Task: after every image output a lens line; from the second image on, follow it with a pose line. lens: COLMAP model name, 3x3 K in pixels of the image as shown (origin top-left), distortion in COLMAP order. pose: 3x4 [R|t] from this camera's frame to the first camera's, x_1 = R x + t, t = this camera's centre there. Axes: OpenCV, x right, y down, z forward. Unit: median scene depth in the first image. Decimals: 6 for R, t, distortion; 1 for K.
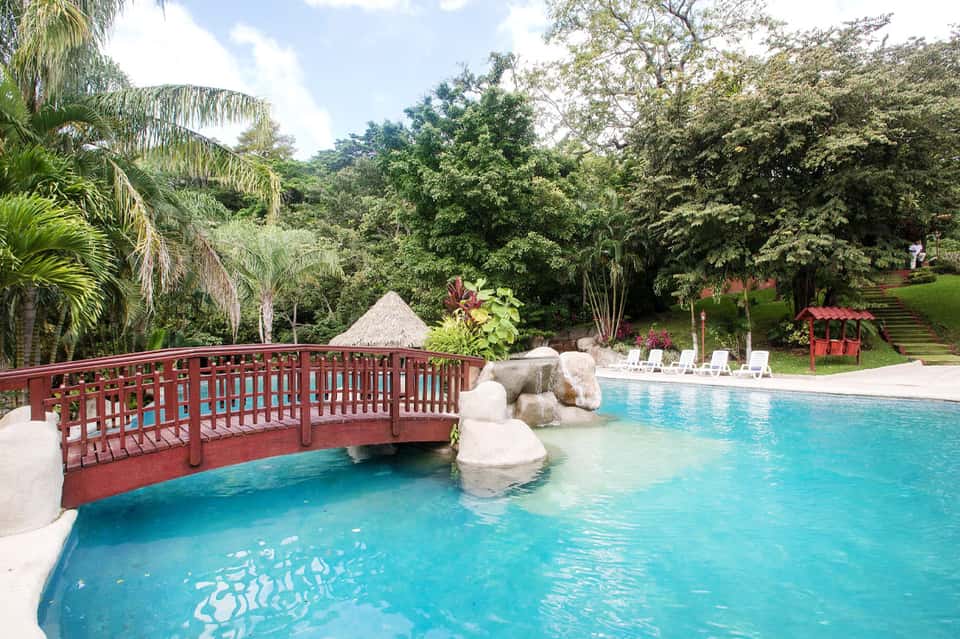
lens RADIAL K [[466.9, 0, 477.7], [0, 466.9, 321.4], [0, 0, 1]] dist [0.020336, -0.002333]
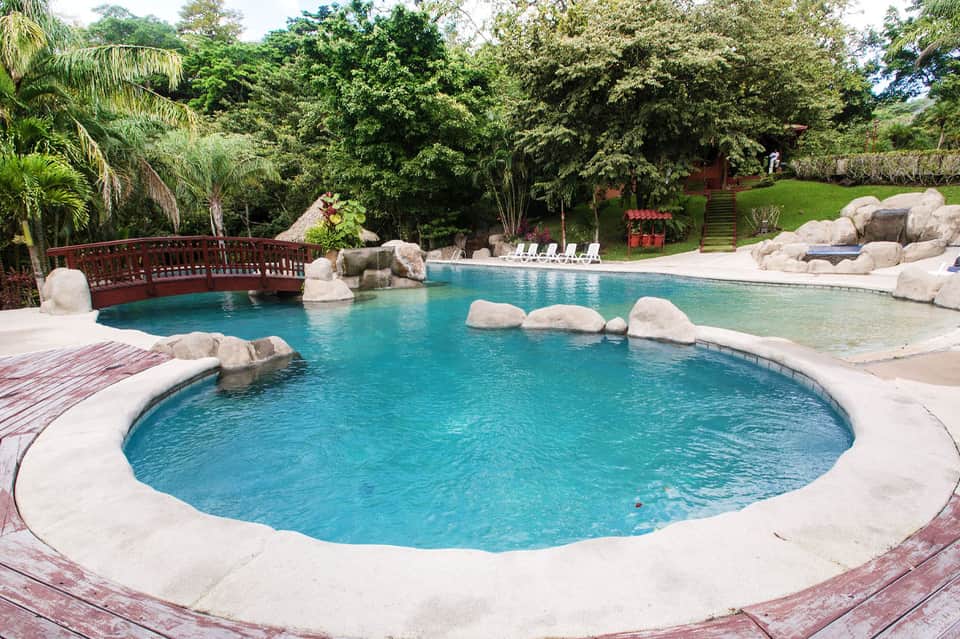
lens RADIAL K [[466.9, 0, 480.7], [0, 466.9, 320.6], [0, 0, 1]] dist [0.020336, -0.002333]
pose [[0.999152, -0.011541, 0.039517, 0.174699], [0.002864, 0.977061, 0.212942, -0.005150], [-0.041068, -0.212649, 0.976265, -0.254237]]
